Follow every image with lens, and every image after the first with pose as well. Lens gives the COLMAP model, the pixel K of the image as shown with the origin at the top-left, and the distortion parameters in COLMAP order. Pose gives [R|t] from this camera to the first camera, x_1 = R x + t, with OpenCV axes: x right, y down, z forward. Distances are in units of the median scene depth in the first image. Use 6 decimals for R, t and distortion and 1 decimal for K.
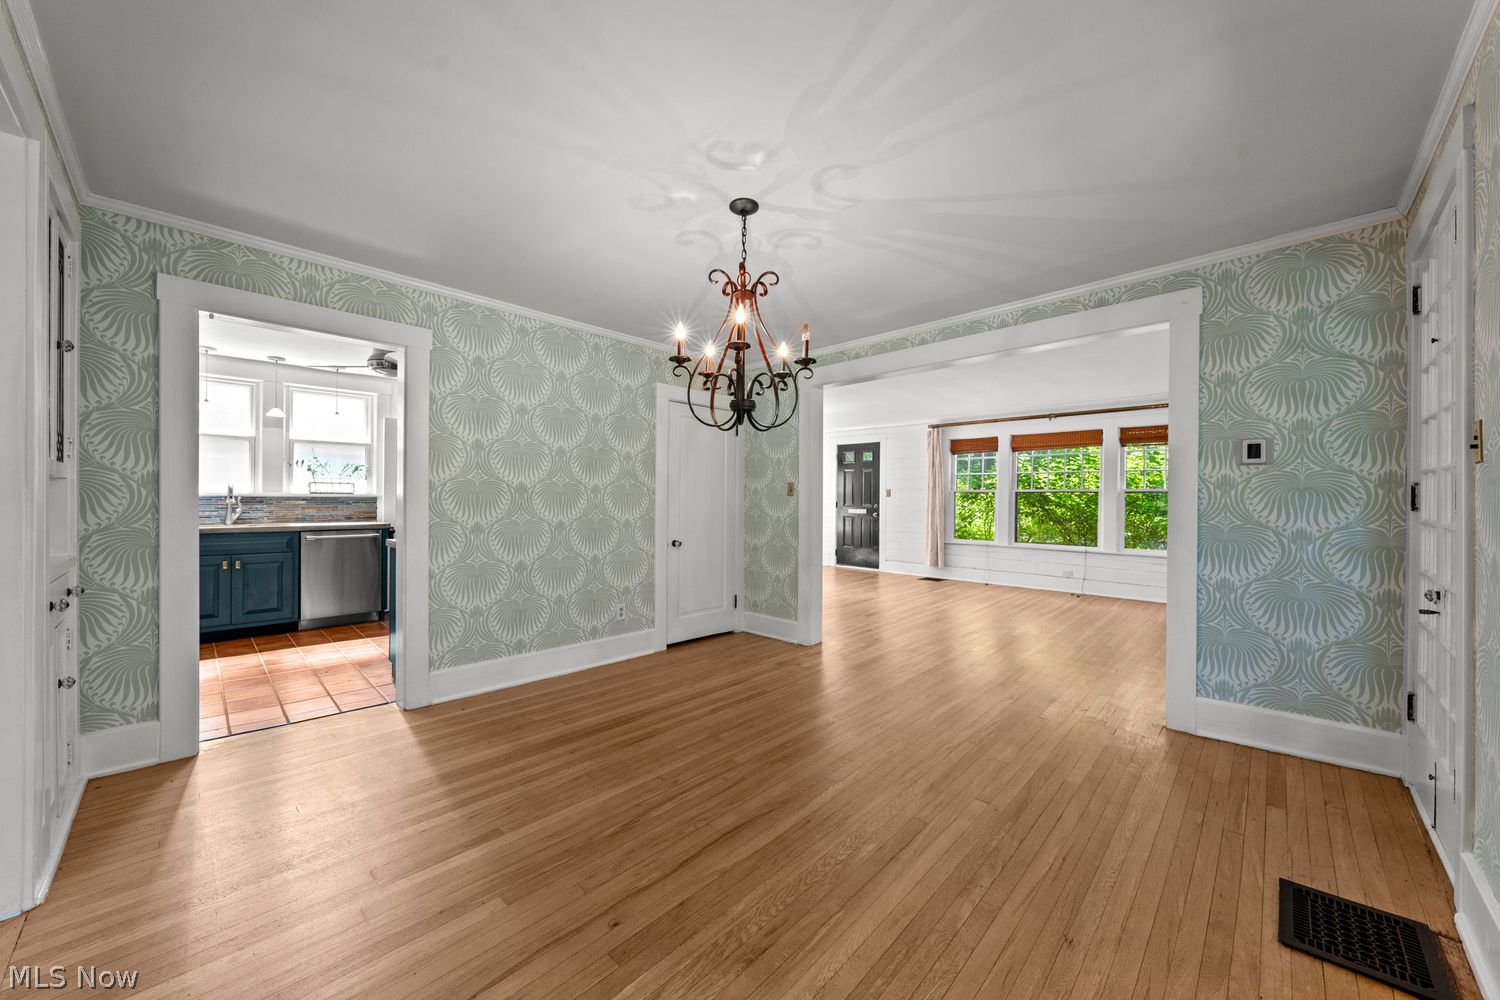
lens RADIAL K [[546.1, 0, 758.4], [0, 546.1, 501.1], [0, 0, 1]] dist [-0.000011, -0.000704]
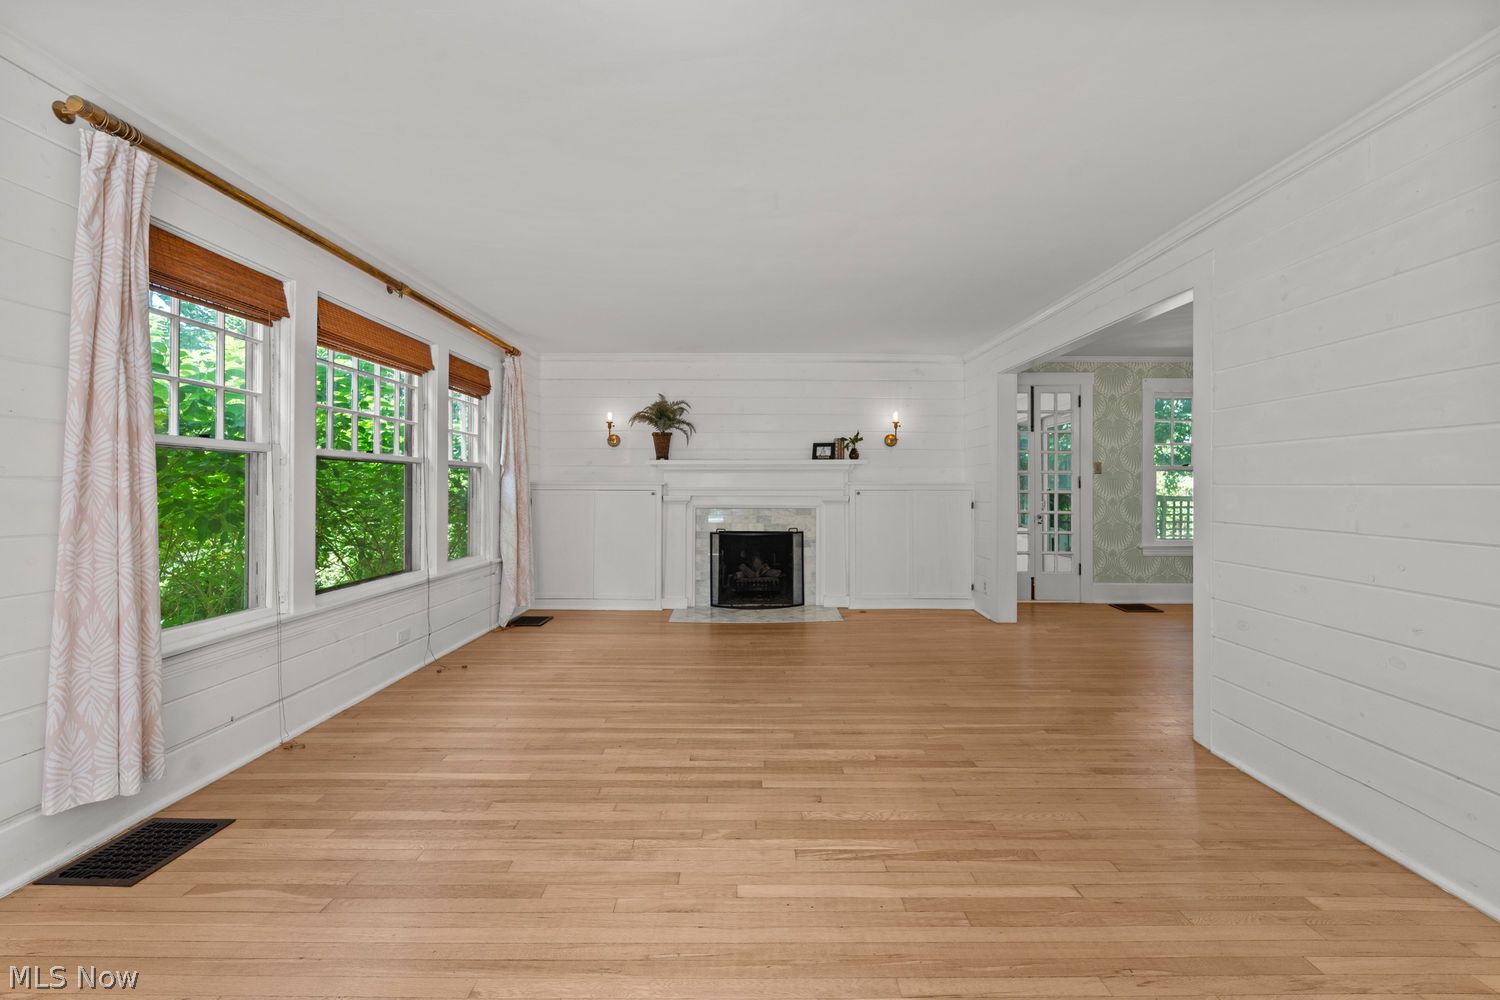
lens RADIAL K [[608.4, 0, 756.8], [0, 608.4, 480.0], [0, 0, 1]] dist [-0.000258, -0.000100]
pose [[-0.683668, -0.001944, 0.729790, -0.020332], [-0.004889, 0.999986, -0.001917, -0.001100], [-0.729777, -0.004878, -0.683668, 1.204333]]
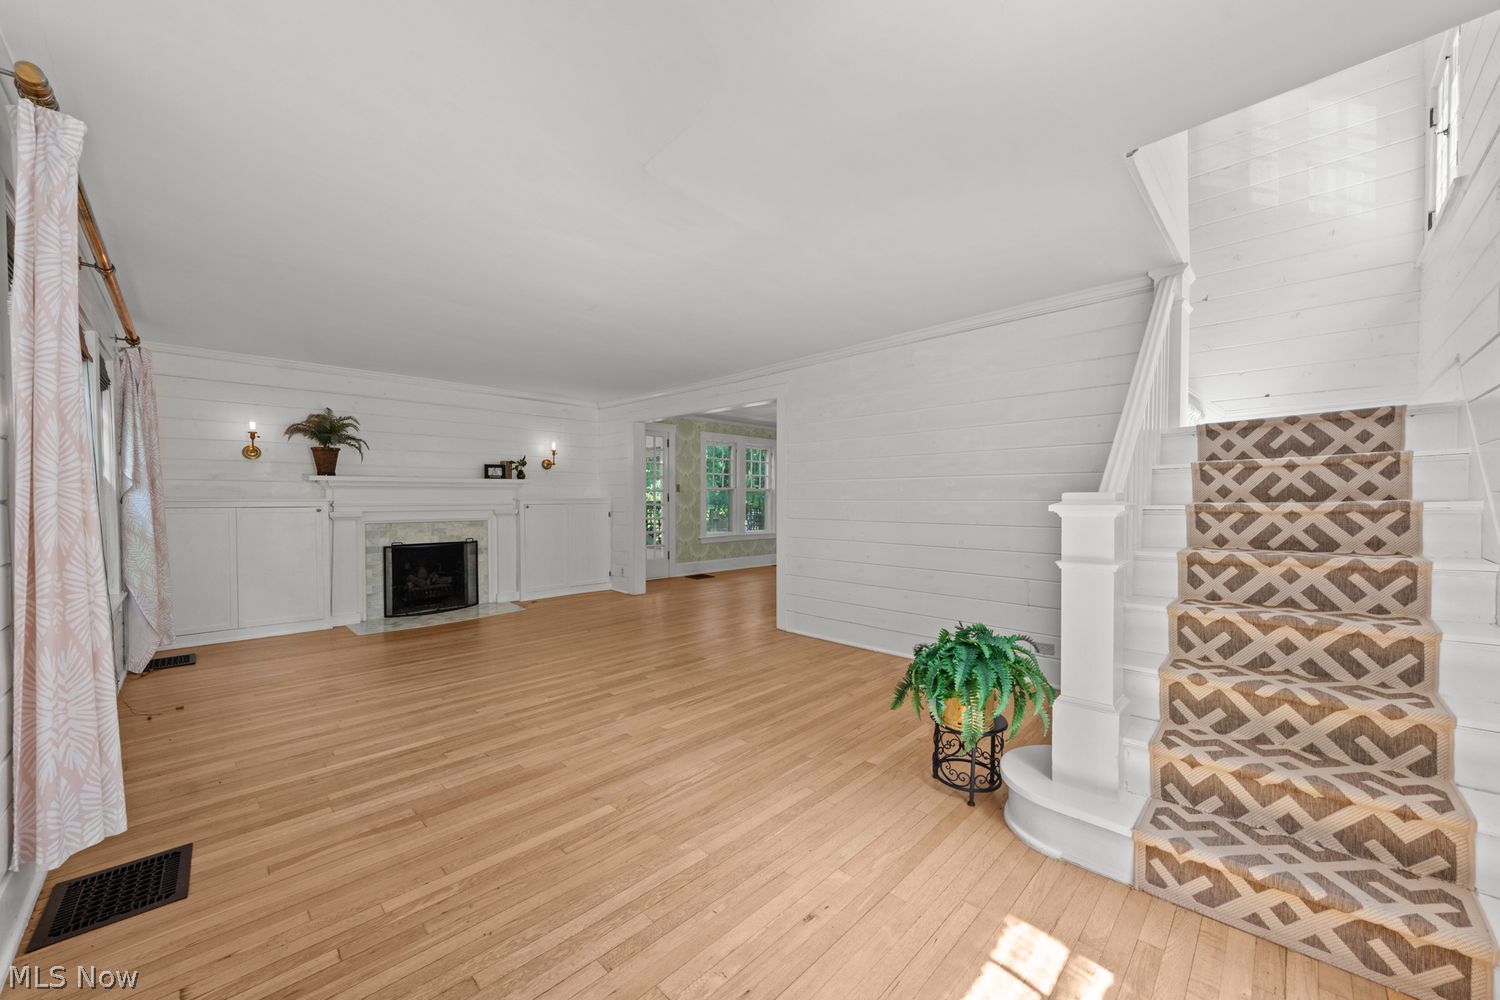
lens RADIAL K [[546.1, 0, 737.5], [0, 546.1, 511.8], [0, 0, 1]] dist [-0.000011, -0.000704]
pose [[-0.998866, -0.006416, 0.047171, 0.099957], [-0.005130, 0.999613, 0.027326, -0.004030], [-0.047328, 0.027053, -0.998513, 1.445451]]
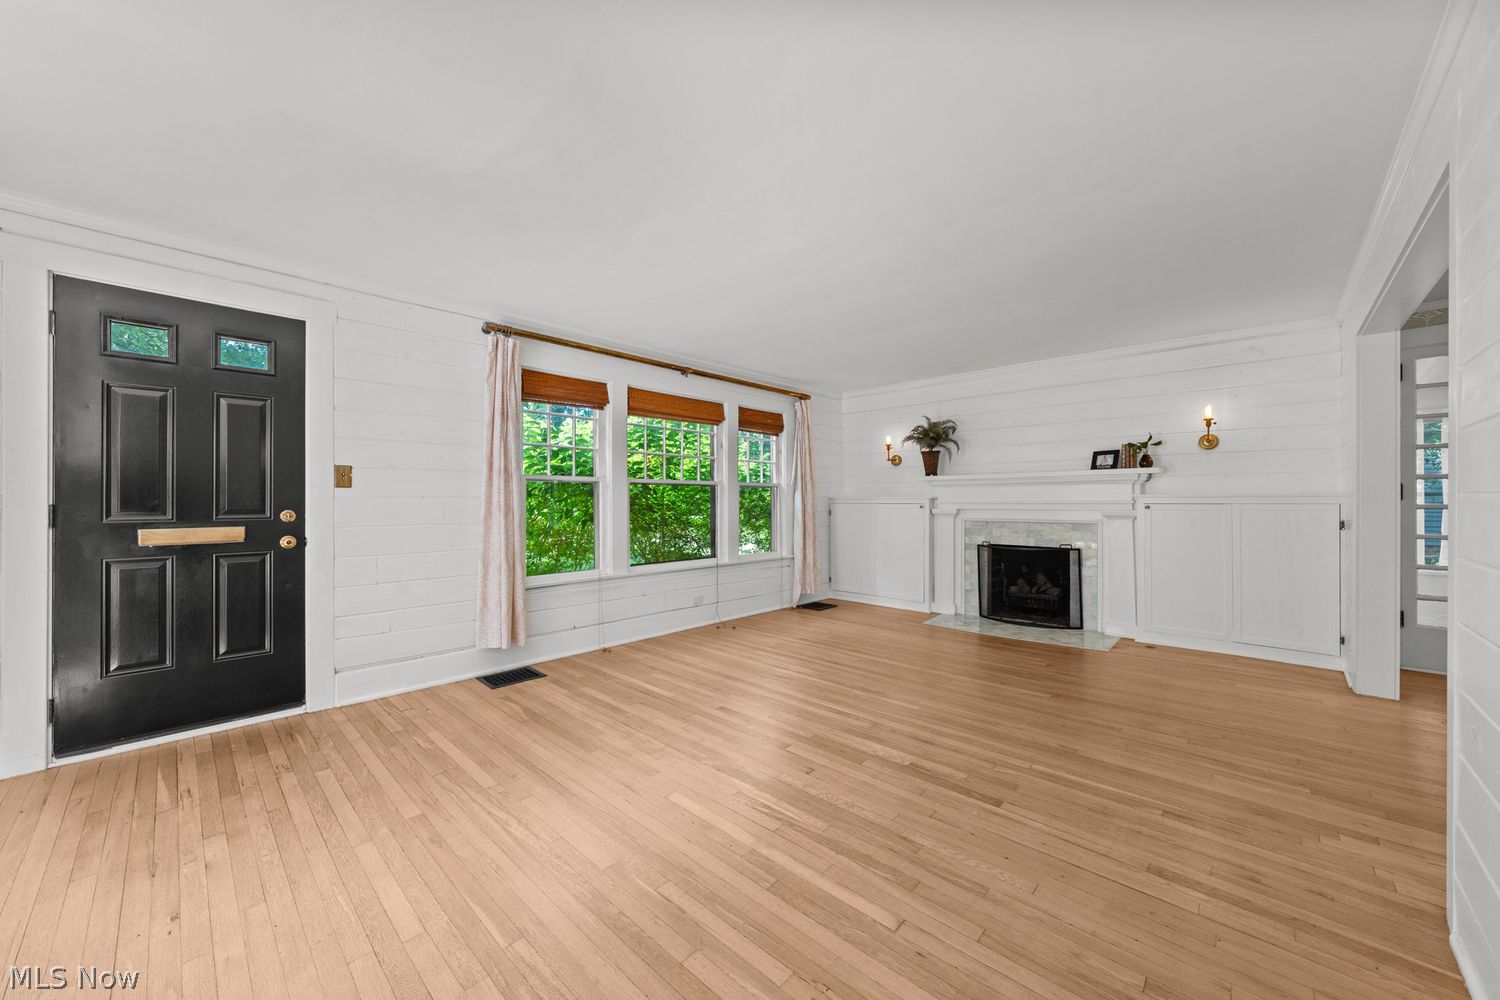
lens RADIAL K [[546.1, 0, 759.3], [0, 546.1, 499.7], [0, 0, 1]] dist [-0.000011, -0.000704]
pose [[-0.005085, -0.005319, 0.999973, -0.145741], [0.006204, 0.999966, 0.005351, -0.000060], [-0.999968, 0.006231, -0.005051, 0.978683]]
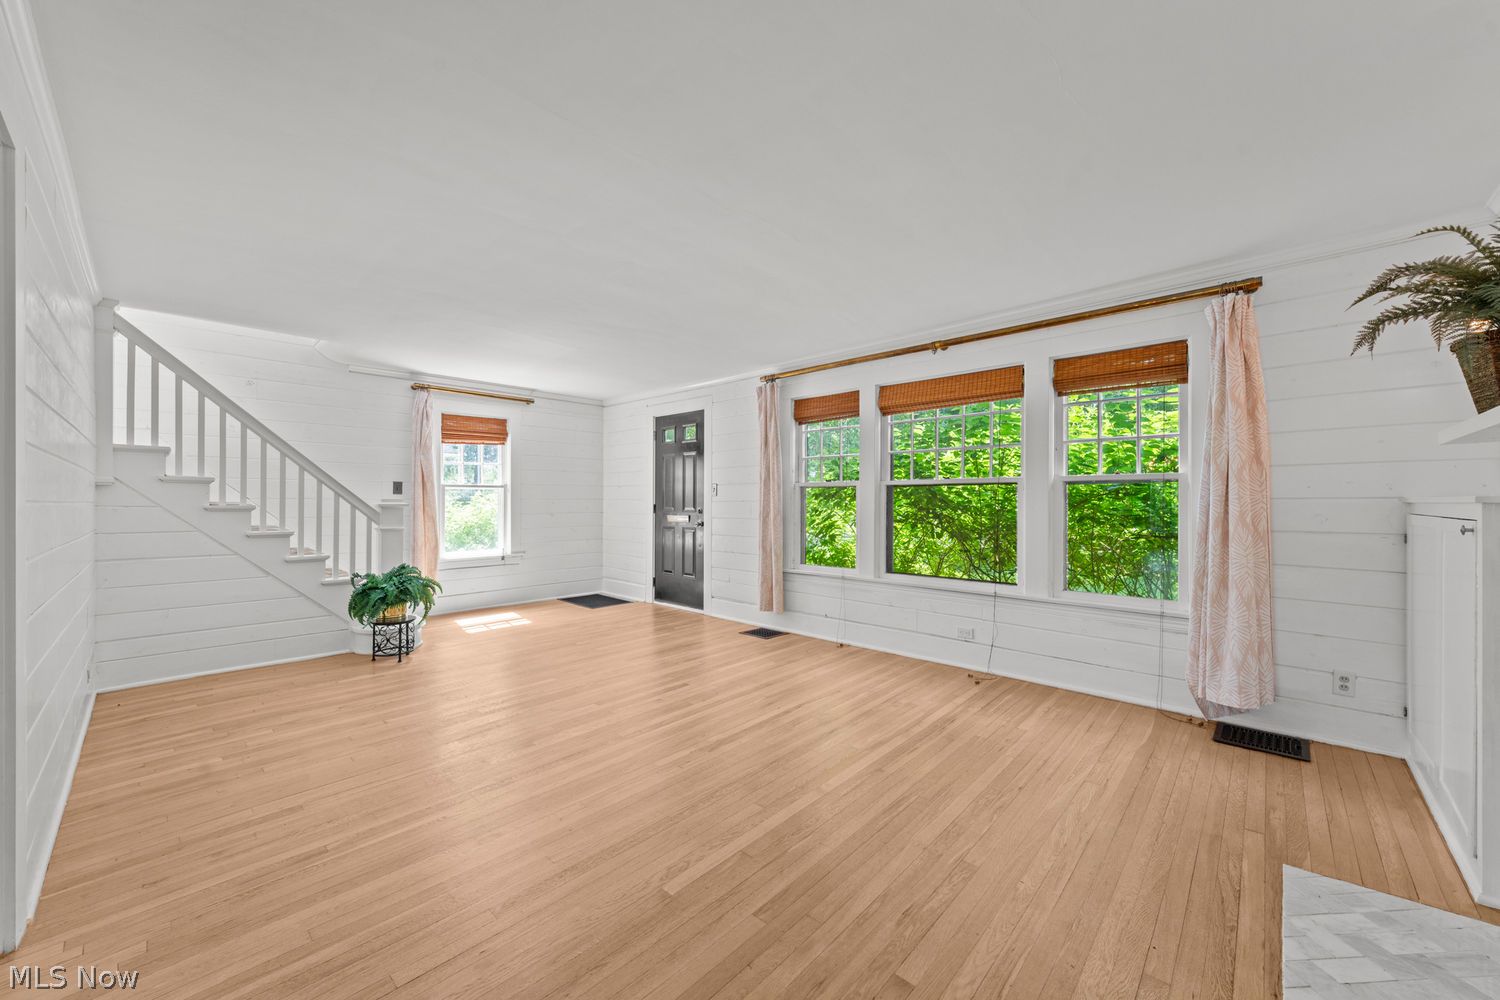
lens RADIAL K [[565.9, 0, 760.3], [0, 565.9, 508.1], [0, 0, 1]] dist [-0.002351, -0.000606]
pose [[0.999939, -0.005801, 0.009365, 0.377606], [0.005723, 0.999950, 0.008235, 0.001647], [-0.009412, -0.008181, 0.999922, 0.462771]]
